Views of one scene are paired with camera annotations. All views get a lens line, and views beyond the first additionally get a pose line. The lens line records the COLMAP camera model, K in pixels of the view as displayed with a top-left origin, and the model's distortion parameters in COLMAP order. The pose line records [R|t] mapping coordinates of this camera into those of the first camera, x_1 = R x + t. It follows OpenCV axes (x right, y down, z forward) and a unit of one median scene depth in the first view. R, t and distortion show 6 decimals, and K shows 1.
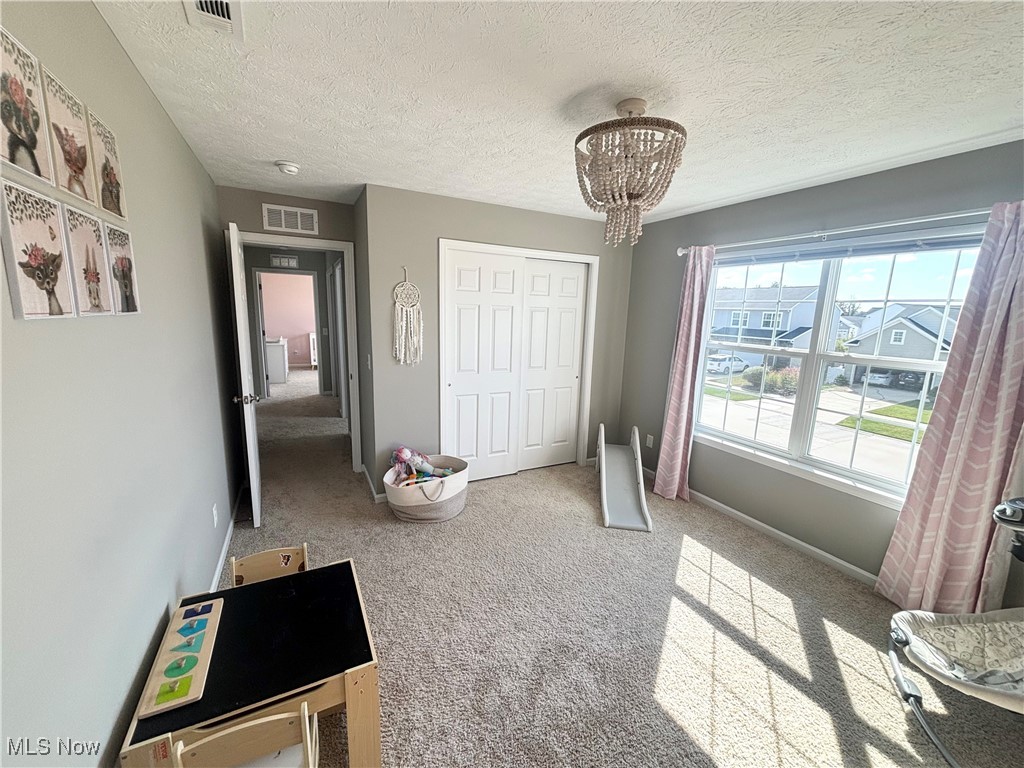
lens RADIAL K [[408.8, 0, 509.5], [0, 408.8, 384.2], [0, 0, 1]] dist [0.001596, -0.000148]
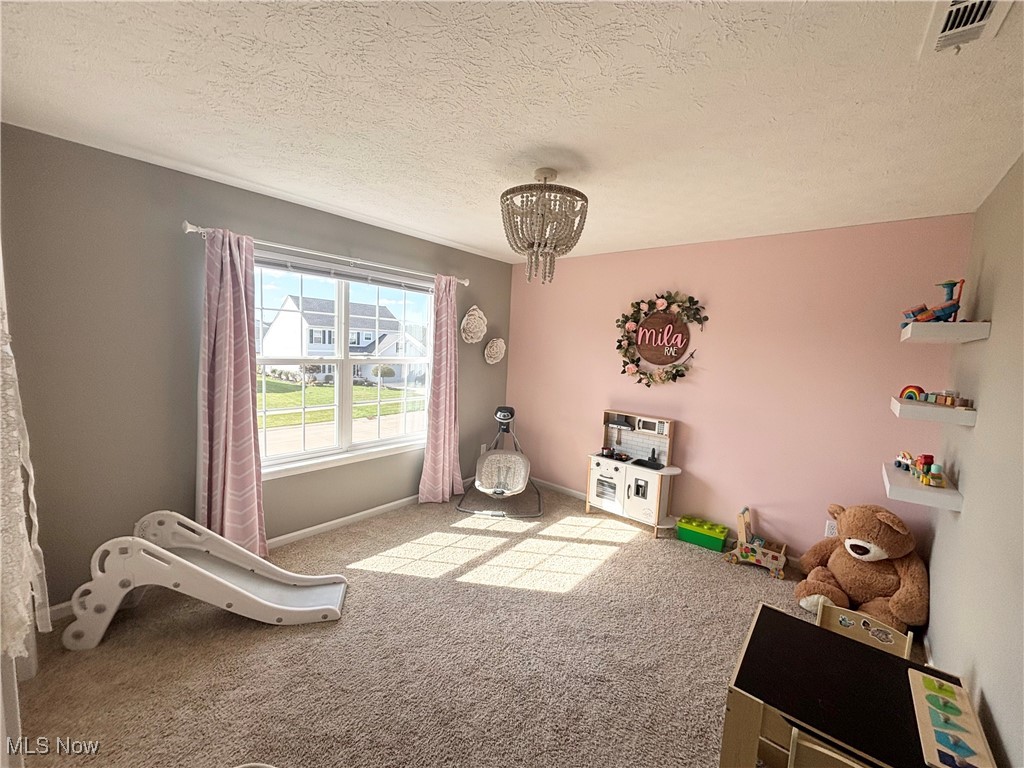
lens RADIAL K [[415.0, 0, 511.8], [0, 415.0, 379.8], [0, 0, 1]] dist [-0.000384, -0.000256]
pose [[-0.377886, -0.137496, 0.915586, -0.597781], [0.101359, 0.976824, 0.188525, -0.211797], [-0.920287, 0.164044, -0.355191, 1.090285]]
